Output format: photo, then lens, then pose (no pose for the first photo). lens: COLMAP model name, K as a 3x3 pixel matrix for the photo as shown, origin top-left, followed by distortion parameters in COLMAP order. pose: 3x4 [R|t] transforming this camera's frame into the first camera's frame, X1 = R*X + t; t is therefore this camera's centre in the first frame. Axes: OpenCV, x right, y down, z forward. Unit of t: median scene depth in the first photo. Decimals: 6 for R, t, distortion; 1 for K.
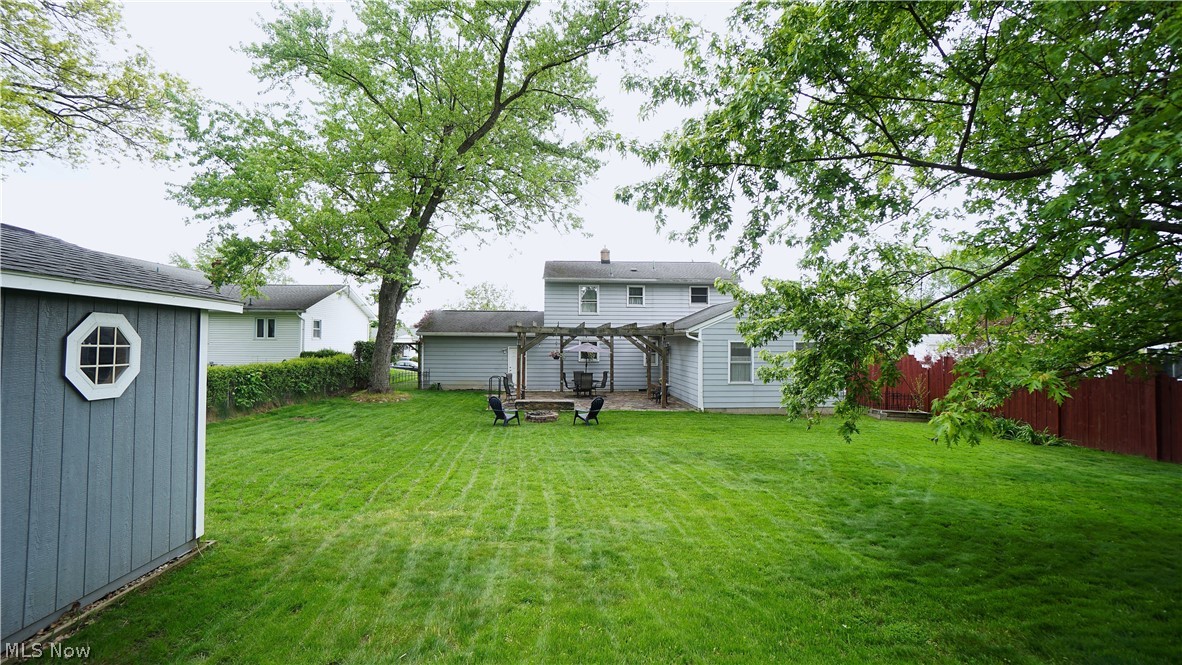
lens RADIAL K [[520.3, 0, 587.4], [0, 520.3, 327.0], [0, 0, 1]] dist [-0.064810, 0.024669]
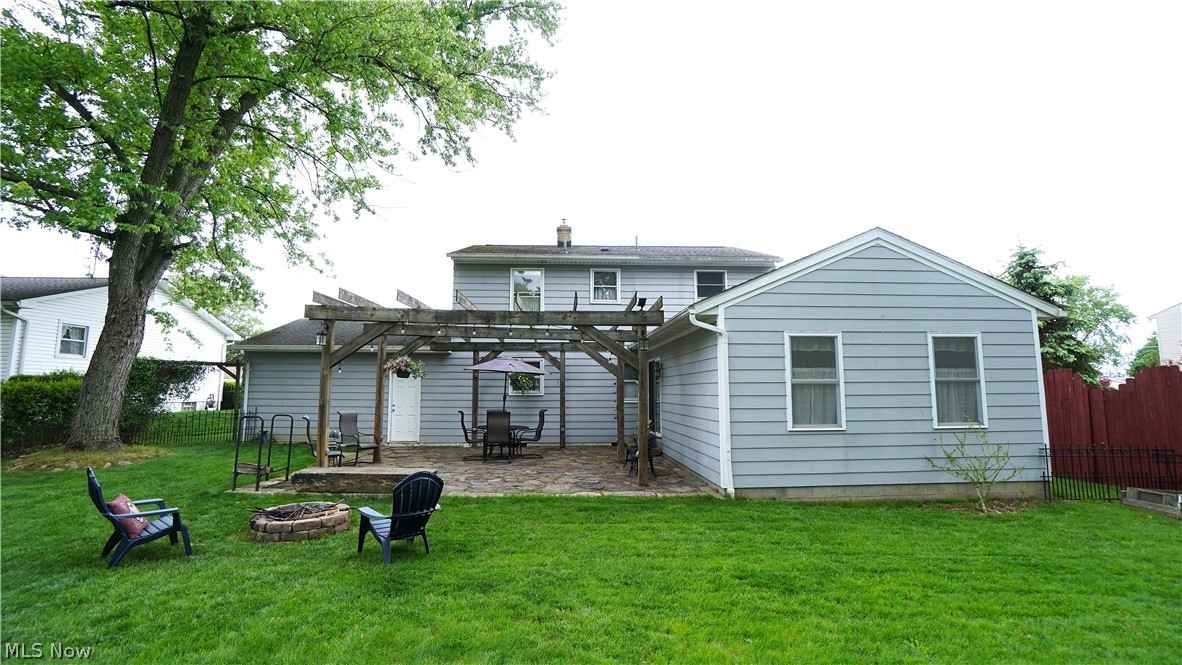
lens RADIAL K [[524.7, 0, 585.3], [0, 524.7, 331.7], [0, 0, 1]] dist [-0.065033, 0.024244]
pose [[0.999930, -0.005596, -0.010417, 0.098767], [0.004679, 0.996277, -0.086077, 0.058976], [0.010860, 0.086022, 0.996234, 0.517553]]
